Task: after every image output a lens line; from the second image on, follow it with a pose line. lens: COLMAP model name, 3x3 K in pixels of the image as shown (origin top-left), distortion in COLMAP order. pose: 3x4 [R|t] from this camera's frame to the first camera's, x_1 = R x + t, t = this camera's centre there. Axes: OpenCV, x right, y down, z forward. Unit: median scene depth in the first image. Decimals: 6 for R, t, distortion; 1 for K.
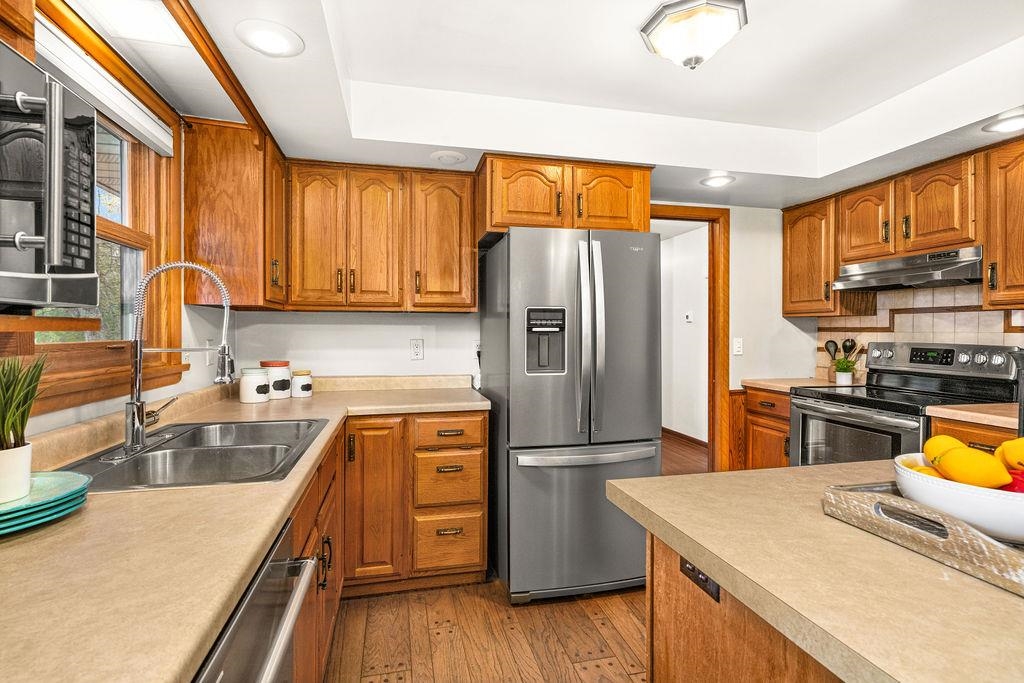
lens RADIAL K [[491.6, 0, 512.2], [0, 491.6, 334.8], [0, 0, 1]] dist [0.006442, -0.000576]
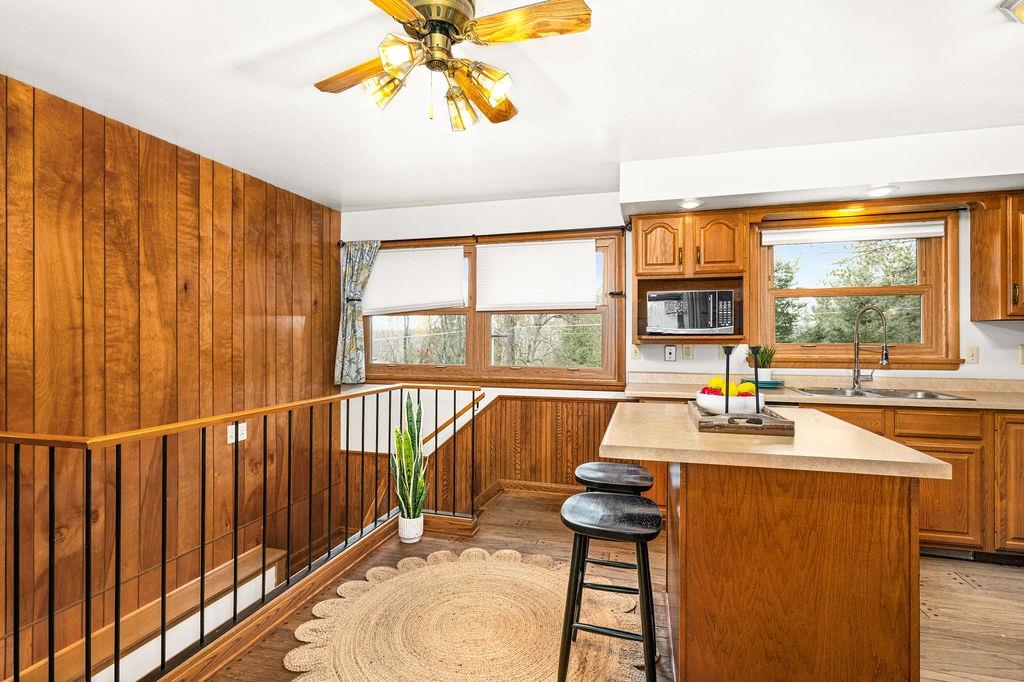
lens RADIAL K [[491.6, 0, 507.7], [0, 491.6, 336.8], [0, 0, 1]] dist [0.006442, -0.000576]
pose [[-0.475759, -0.005930, -0.879556, 1.072704], [-0.005620, 0.999977, -0.003702, 0.000479], [0.879558, 0.003182, -0.475781, 0.345426]]
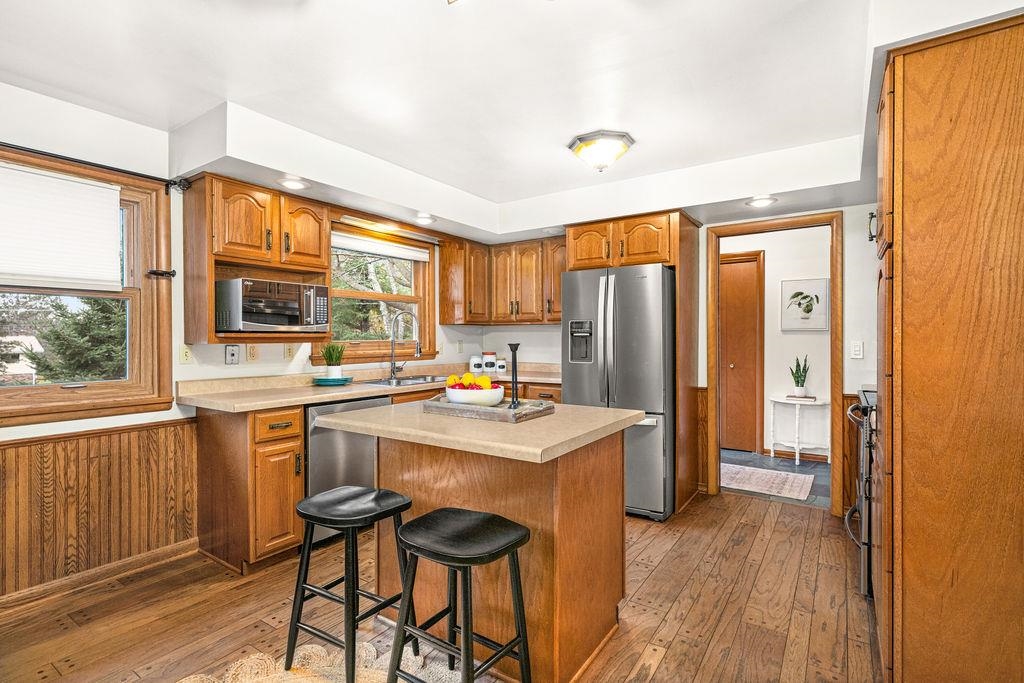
lens RADIAL K [[491.6, 0, 513.2], [0, 491.6, 341.7], [0, 0, 1]] dist [0.006442, -0.000576]
pose [[0.678969, 0.004274, -0.734155, 0.908922], [-0.000179, 0.999984, 0.005656, 0.002797], [0.734167, -0.003709, 0.678959, -0.202364]]
